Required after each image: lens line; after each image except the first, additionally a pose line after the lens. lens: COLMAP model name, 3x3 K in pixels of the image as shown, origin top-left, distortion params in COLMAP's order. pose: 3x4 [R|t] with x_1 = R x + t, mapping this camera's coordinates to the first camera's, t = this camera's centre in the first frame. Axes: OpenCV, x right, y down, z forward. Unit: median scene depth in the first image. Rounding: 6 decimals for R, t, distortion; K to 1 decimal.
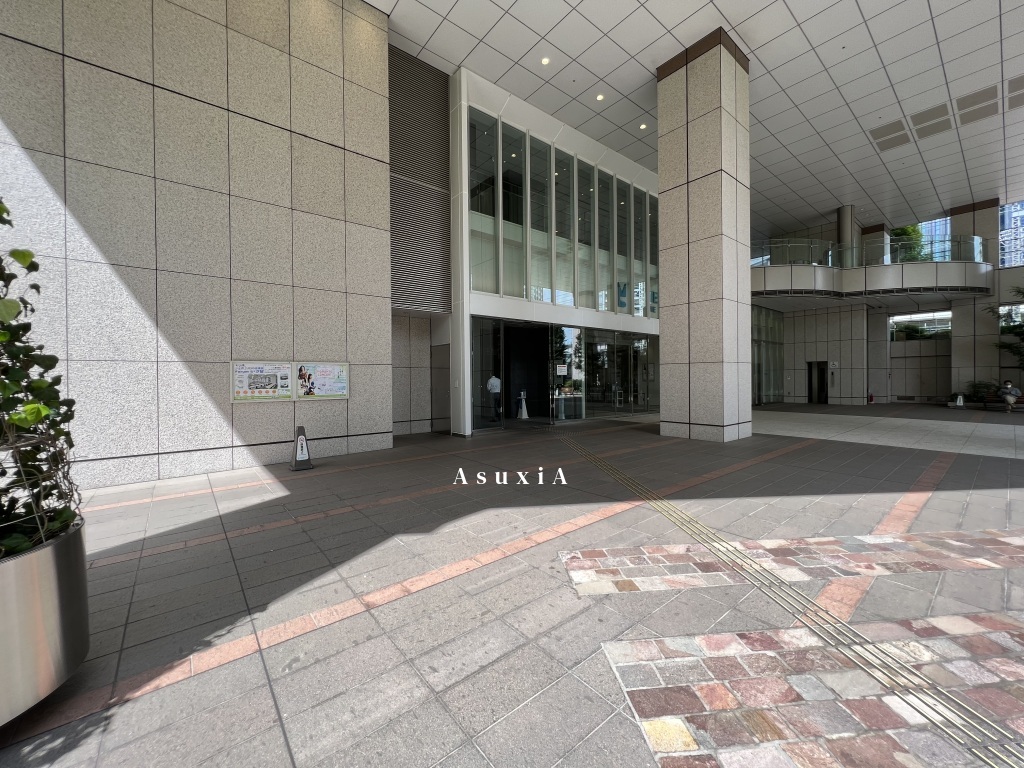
lens RADIAL K [[408.3, 0, 514.1], [0, 408.3, 378.1], [0, 0, 1]] dist [-0.003043, -0.000580]
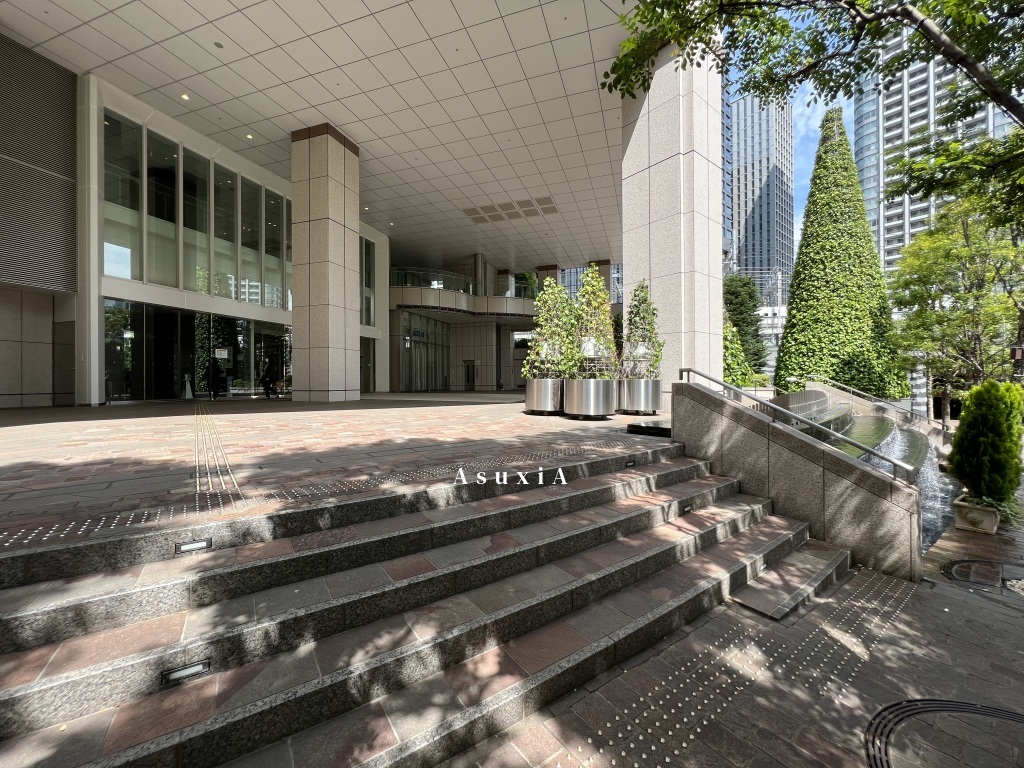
lens RADIAL K [[408.3, 0, 513.4], [0, 408.3, 379.7], [0, 0, 1]] dist [-0.003043, -0.000580]
pose [[0.840824, 0.007935, 0.541251, 0.208380], [-0.002559, 0.999940, -0.010685, 0.070239], [-0.541303, 0.007599, 0.840793, -0.462234]]
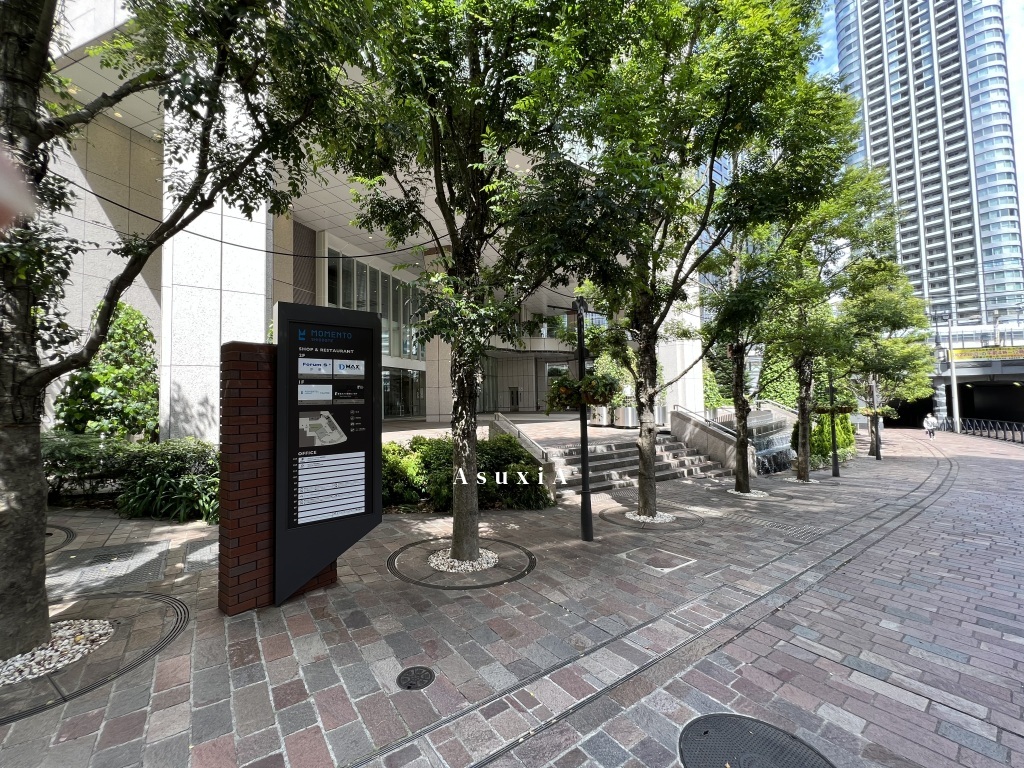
lens RADIAL K [[408.3, 0, 513.2], [0, 408.3, 379.6], [0, 0, 1]] dist [-0.003043, -0.000580]
pose [[0.851519, 0.016311, 0.524071, -0.308993], [0.014606, 0.998390, -0.054805, 0.039001], [-0.524121, 0.054323, 0.849910, -0.872355]]
